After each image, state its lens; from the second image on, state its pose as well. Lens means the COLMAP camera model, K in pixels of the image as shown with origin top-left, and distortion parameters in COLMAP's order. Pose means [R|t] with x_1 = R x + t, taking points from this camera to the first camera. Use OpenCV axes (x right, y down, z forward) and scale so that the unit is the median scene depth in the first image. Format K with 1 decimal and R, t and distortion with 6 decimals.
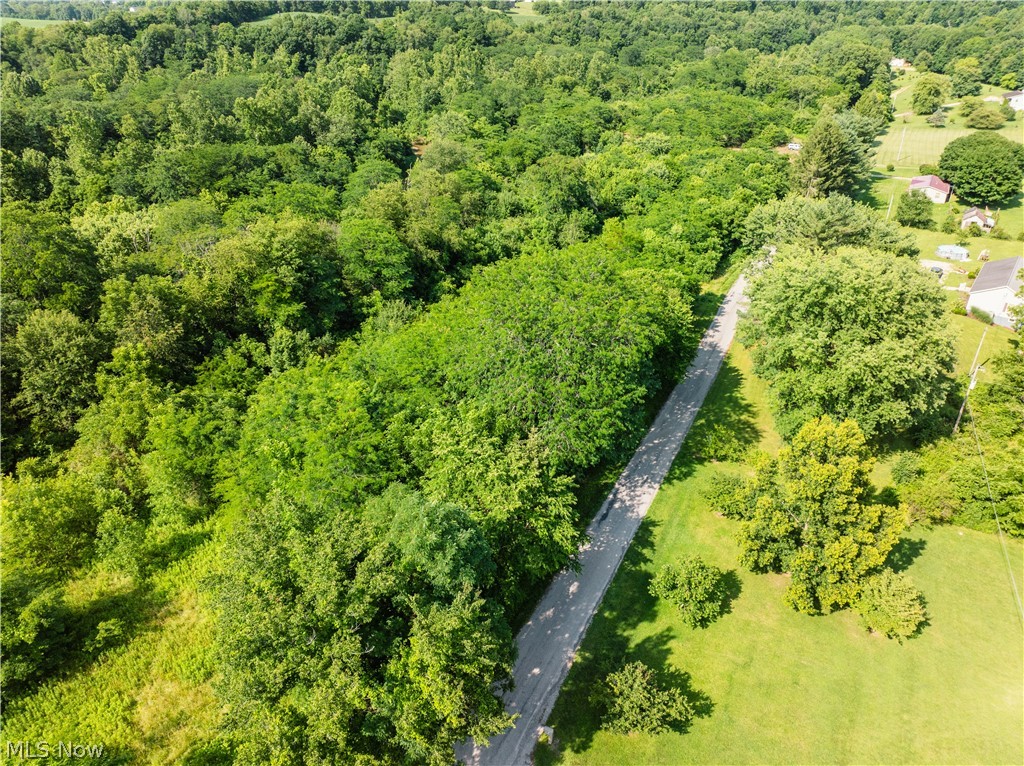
lens RADIAL K [[724.5, 0, 512.1], [0, 724.5, 379.6], [0, 0, 1]] dist [-0.053212, 0.027759]
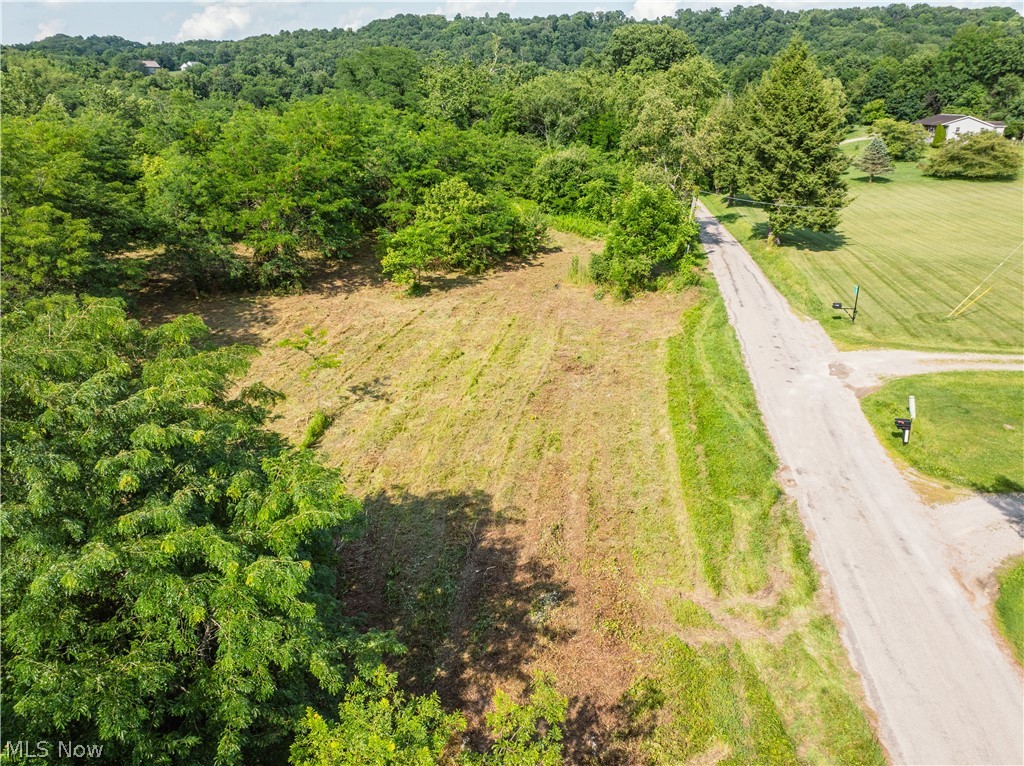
lens RADIAL K [[724.5, 0, 514.4], [0, 724.5, 378.7], [0, 0, 1]] dist [-0.053212, 0.027759]
pose [[0.948819, -0.112986, 0.294920, 0.182453], [0.148958, 0.983524, -0.102435, -0.158478], [-0.278487, 0.141123, 0.950016, 0.465489]]
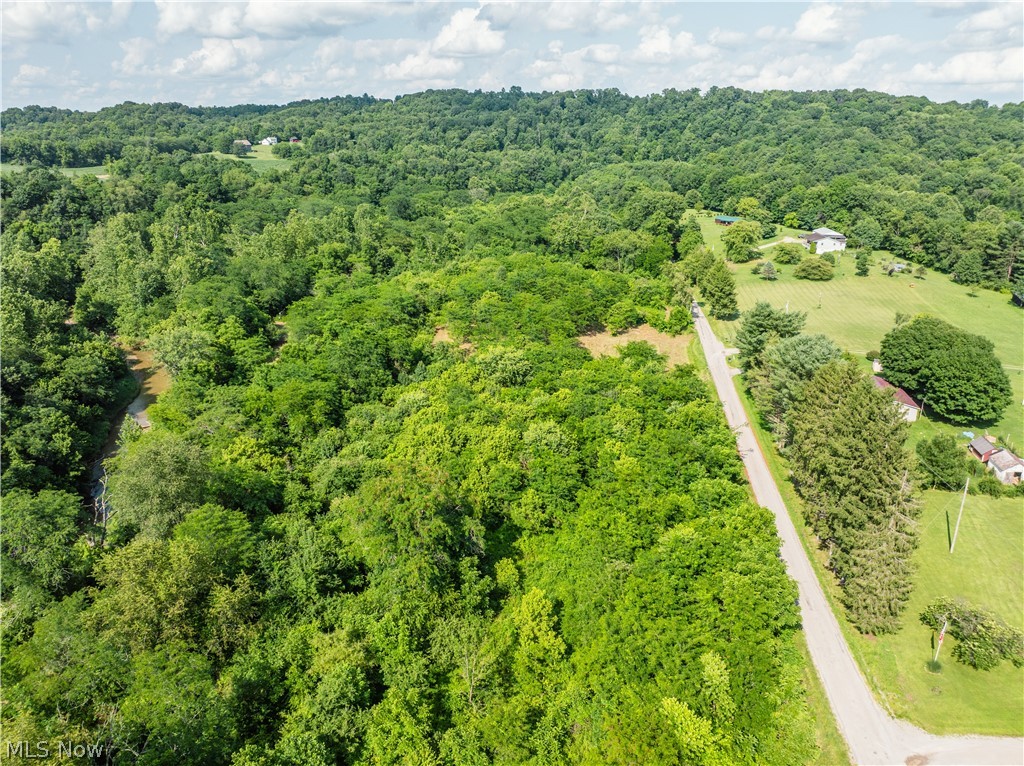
lens RADIAL K [[724.5, 0, 510.3], [0, 724.5, 384.4], [0, 0, 1]] dist [-0.053212, 0.027759]
pose [[0.943442, -0.111949, 0.312065, -0.006339], [0.159152, 0.978648, -0.130073, -0.108879], [-0.290840, 0.172382, 0.941115, 0.178425]]
